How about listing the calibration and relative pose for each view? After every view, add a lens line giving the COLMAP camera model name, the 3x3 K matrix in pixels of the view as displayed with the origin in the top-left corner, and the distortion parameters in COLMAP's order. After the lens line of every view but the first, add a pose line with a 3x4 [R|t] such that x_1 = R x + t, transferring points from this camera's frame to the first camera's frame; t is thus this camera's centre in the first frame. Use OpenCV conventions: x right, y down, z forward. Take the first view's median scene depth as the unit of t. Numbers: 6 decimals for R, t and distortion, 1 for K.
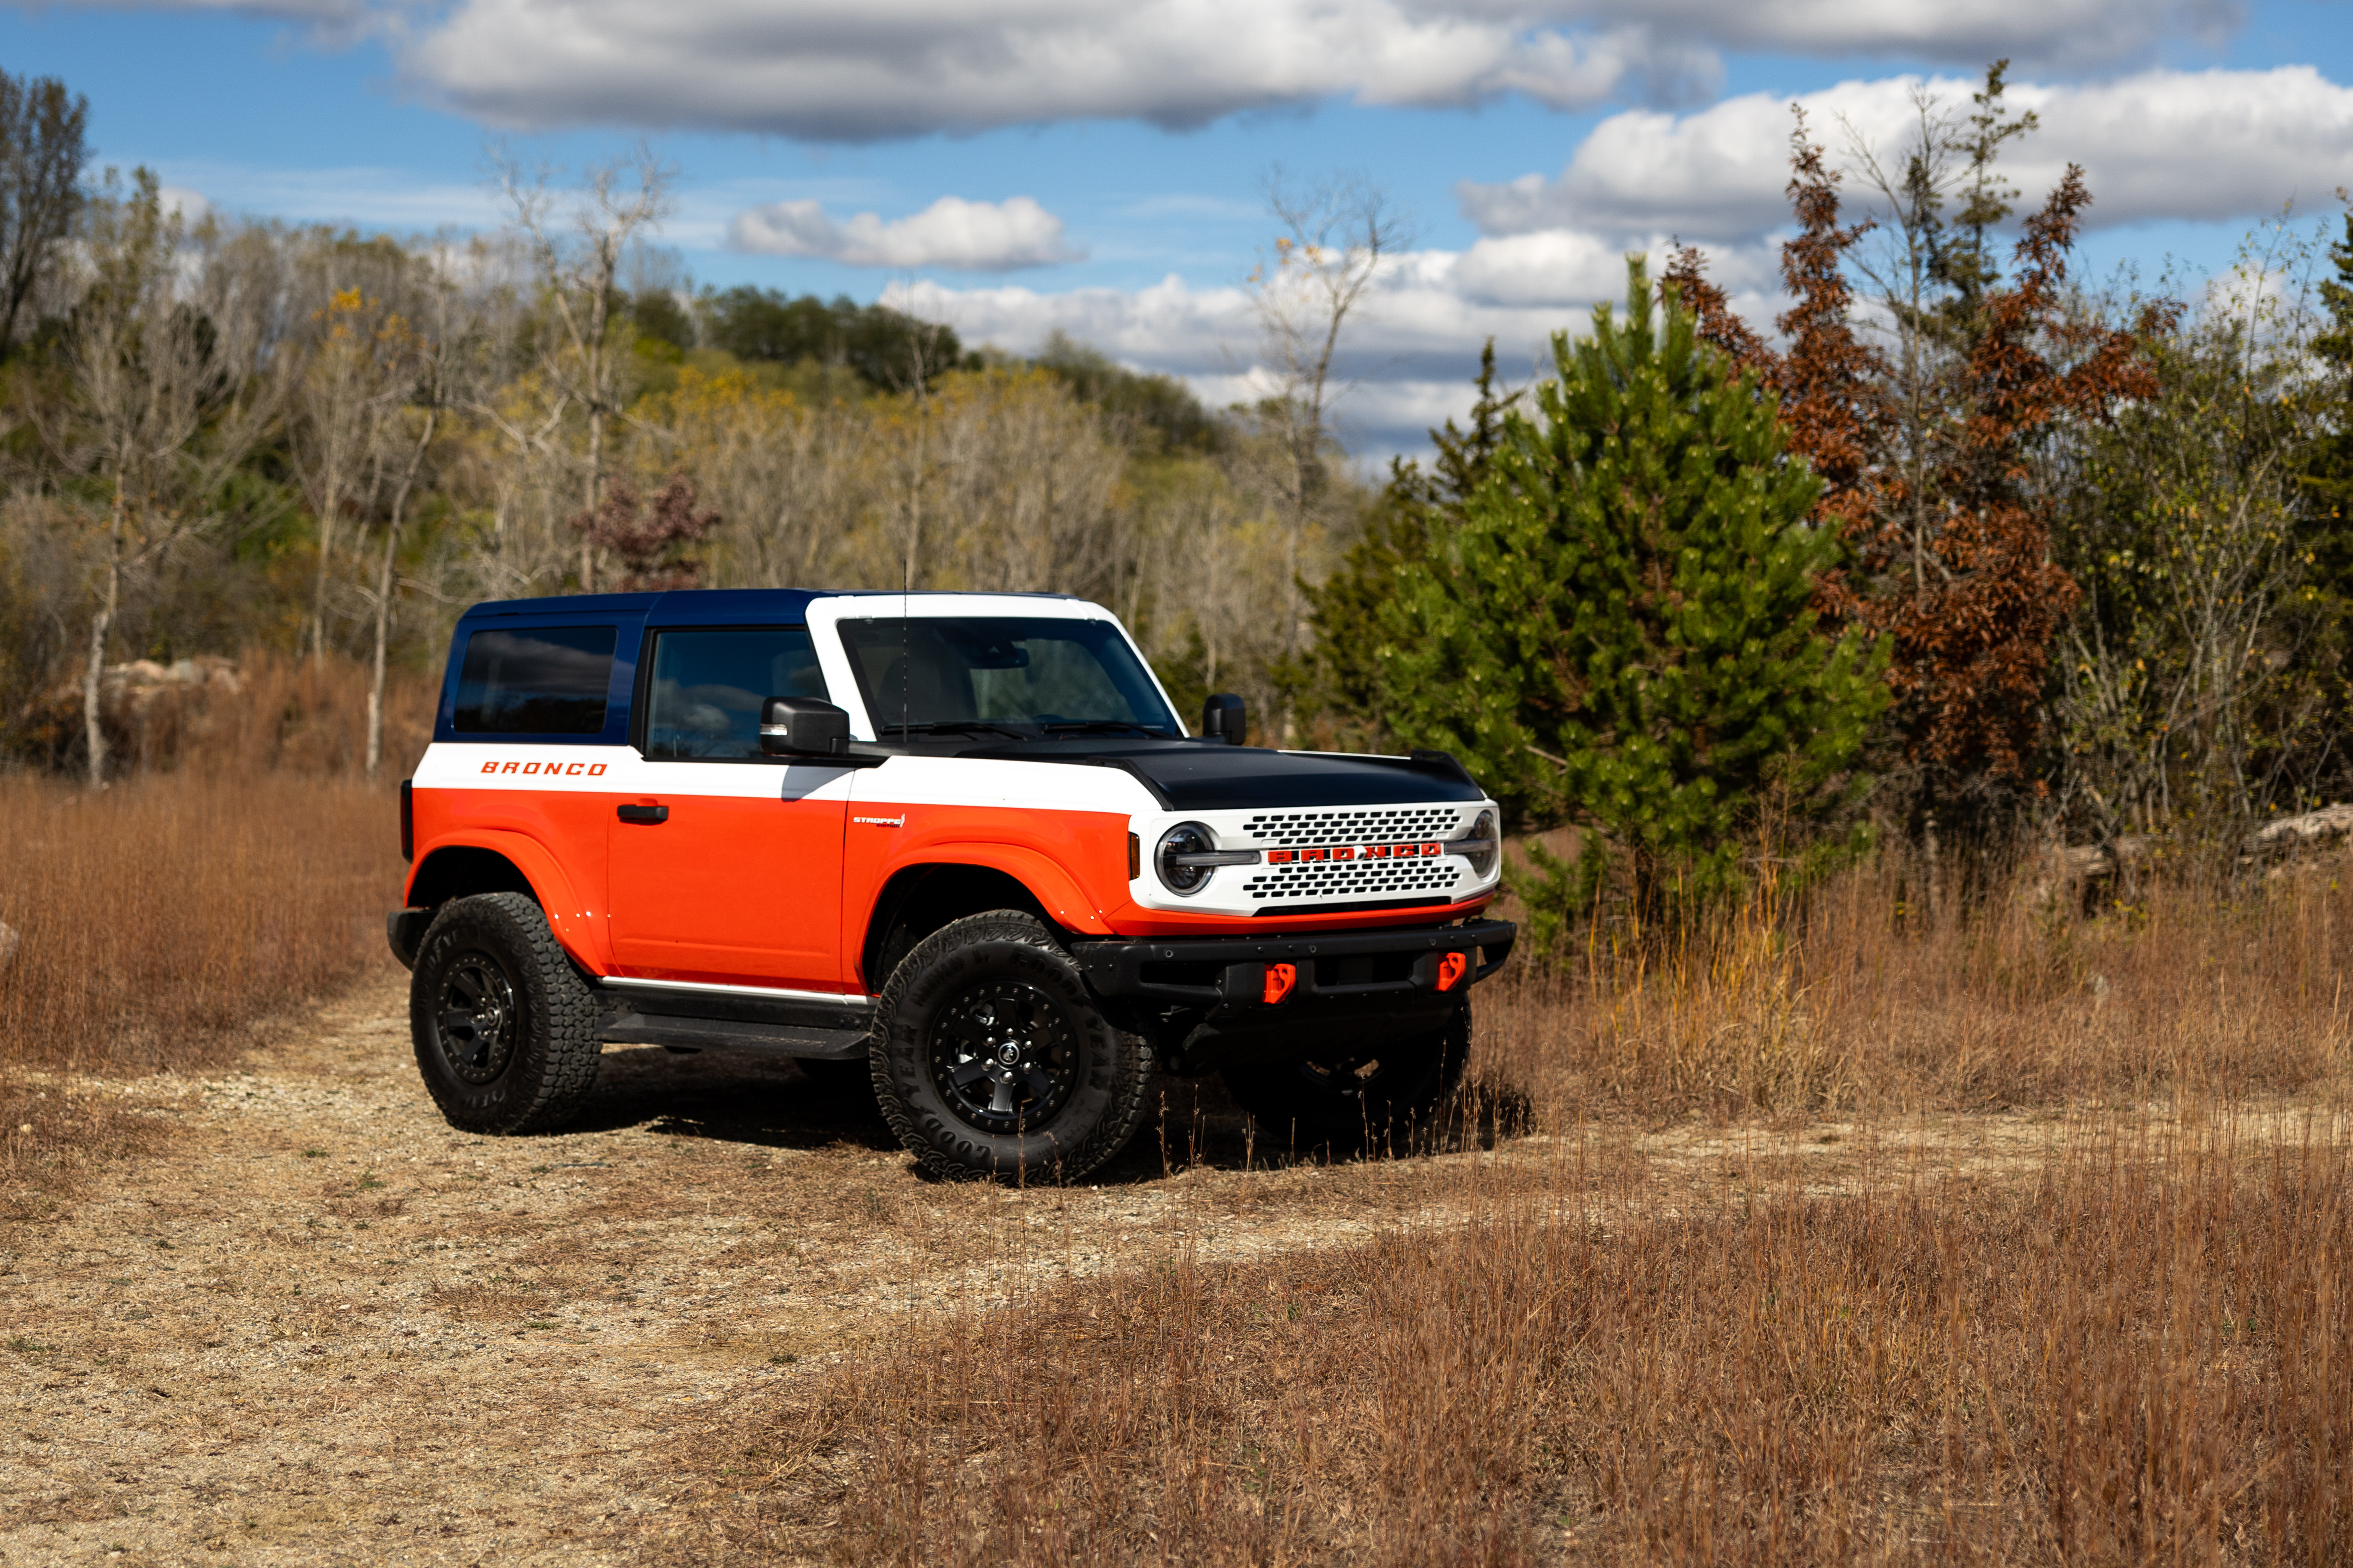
lens RADIAL K [[3110.3, 0, 1175.8], [0, 3110.3, 768.3], [0, 0, 1]] dist [-0.140352, 0.000000]
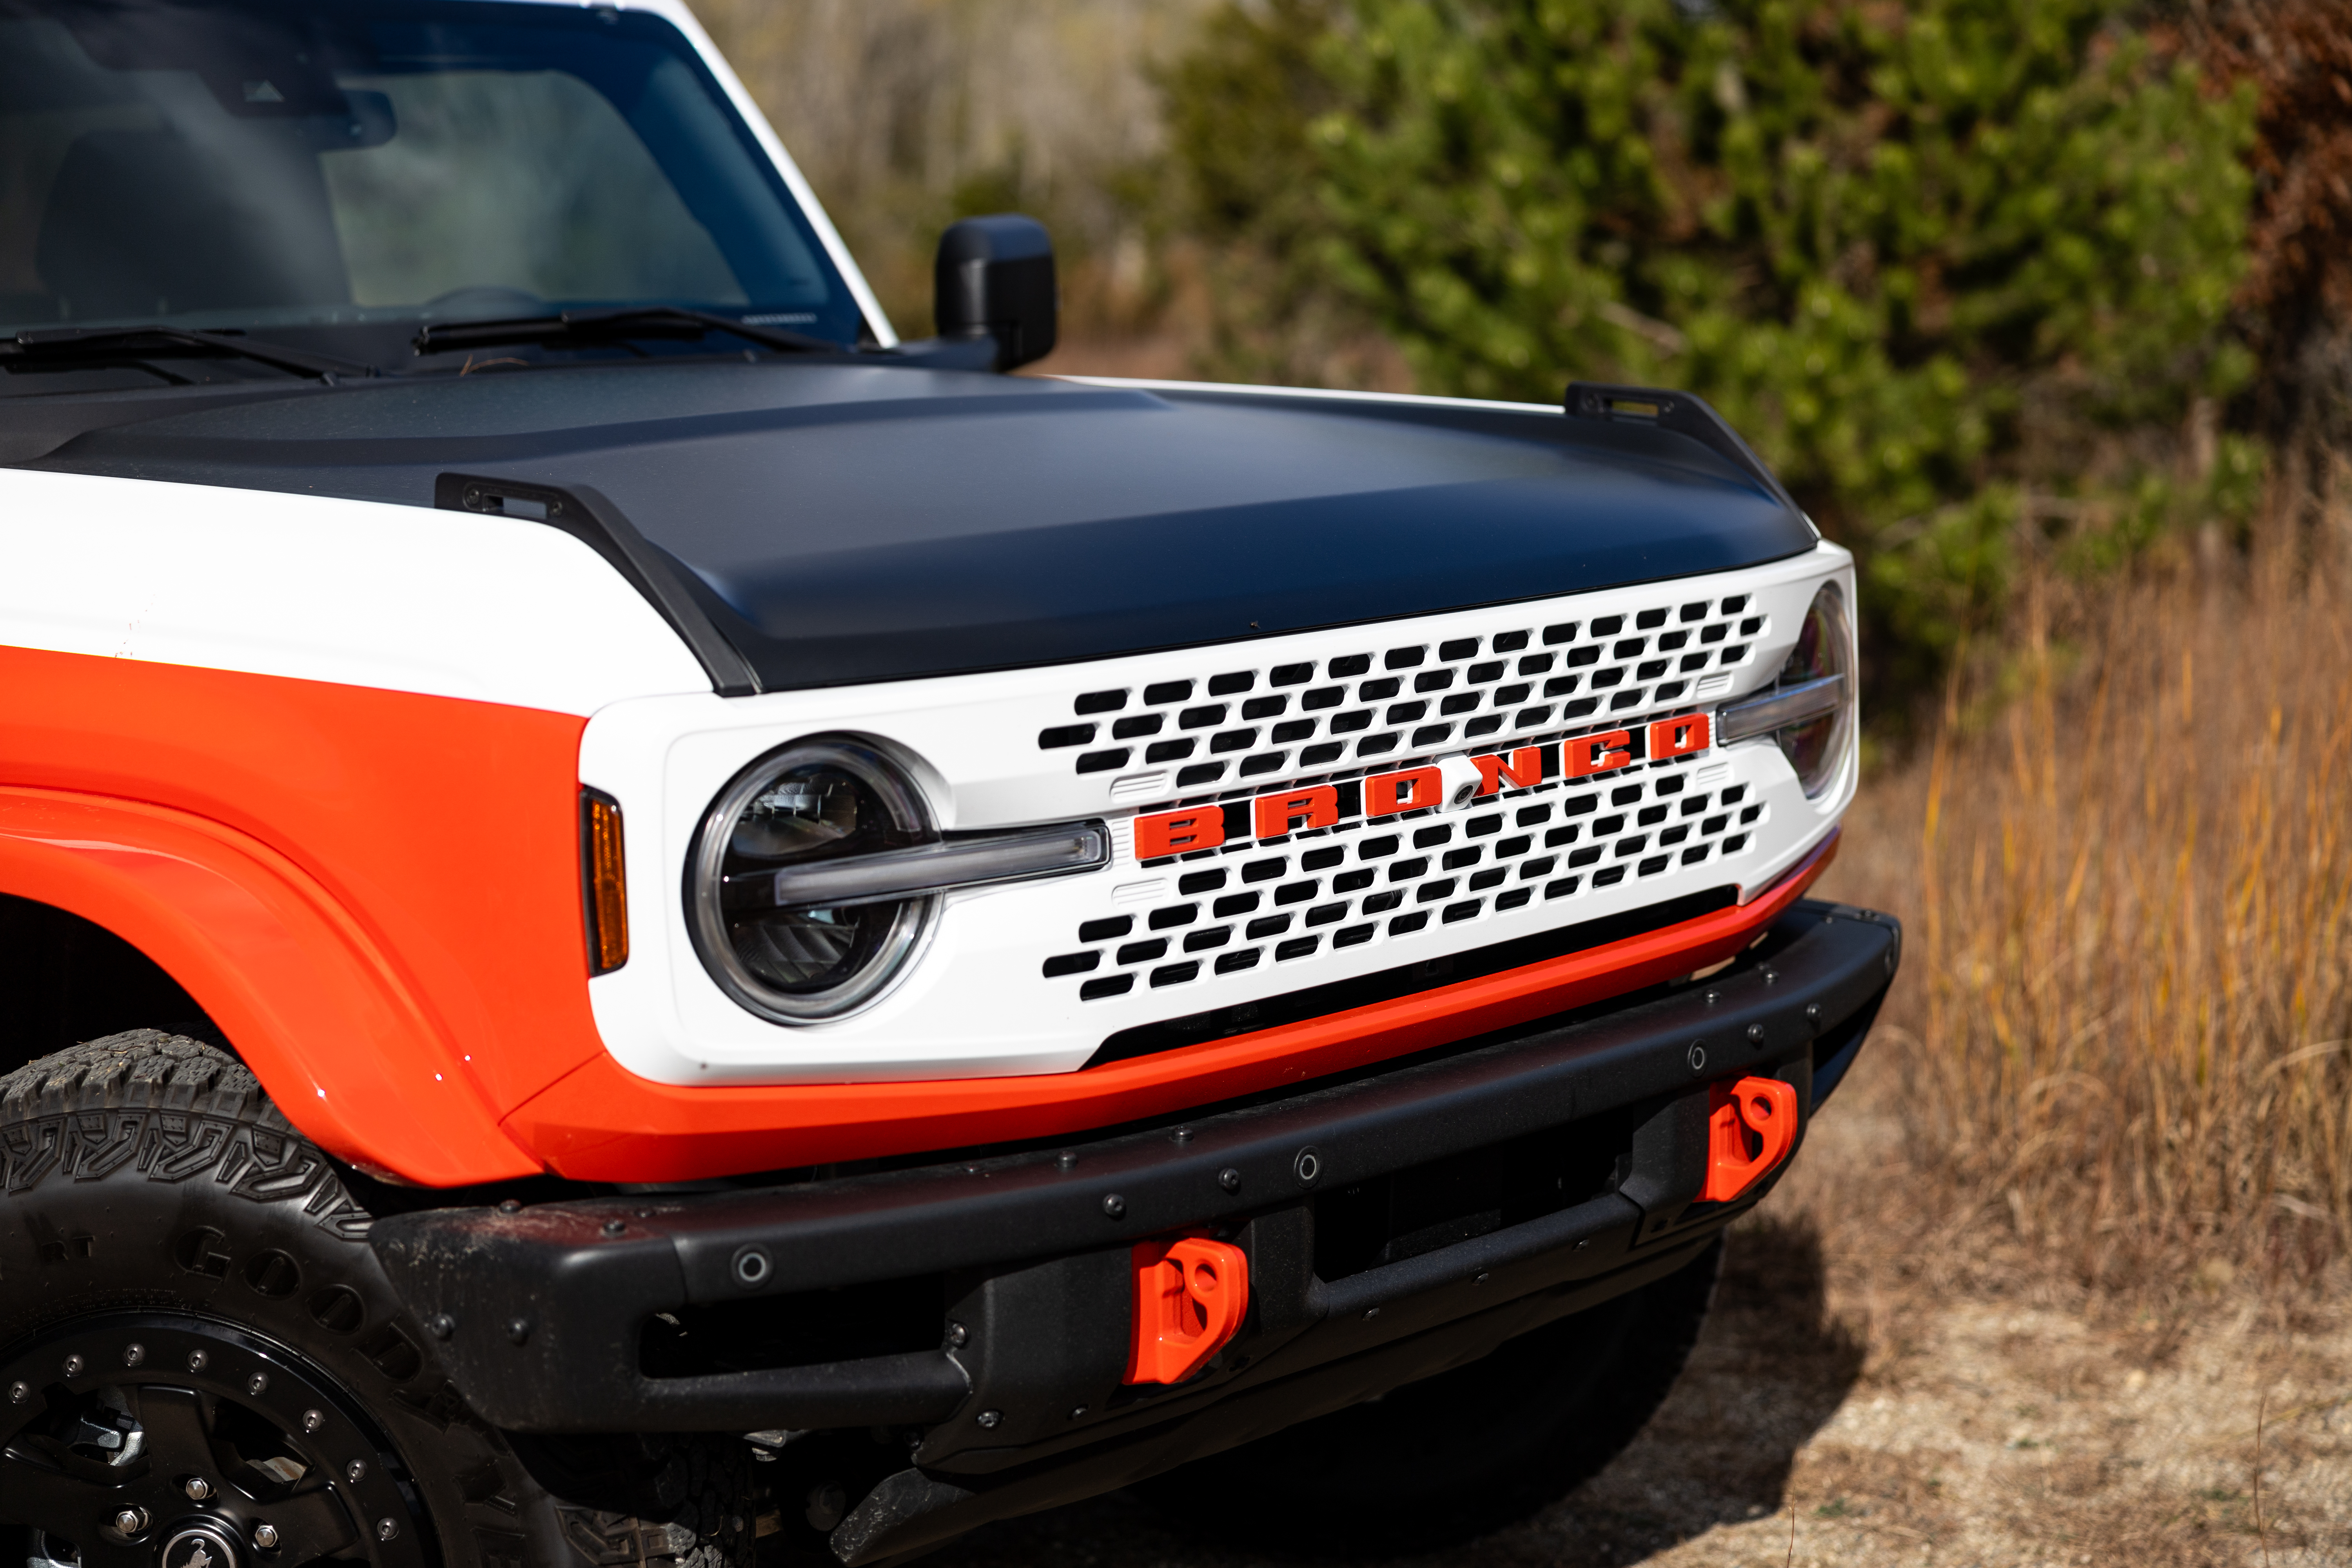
lens RADIAL K [[3877.5, 0, 1231.5], [0, 3877.5, 851.5], [0, 0, 1]] dist [0.021957, 0.000000]
pose [[0.998004, -0.025639, 0.057713, 0.018014], [0.017376, 0.990087, 0.139378, -0.015966], [-0.060715, -0.138097, 0.988556, 0.650864]]
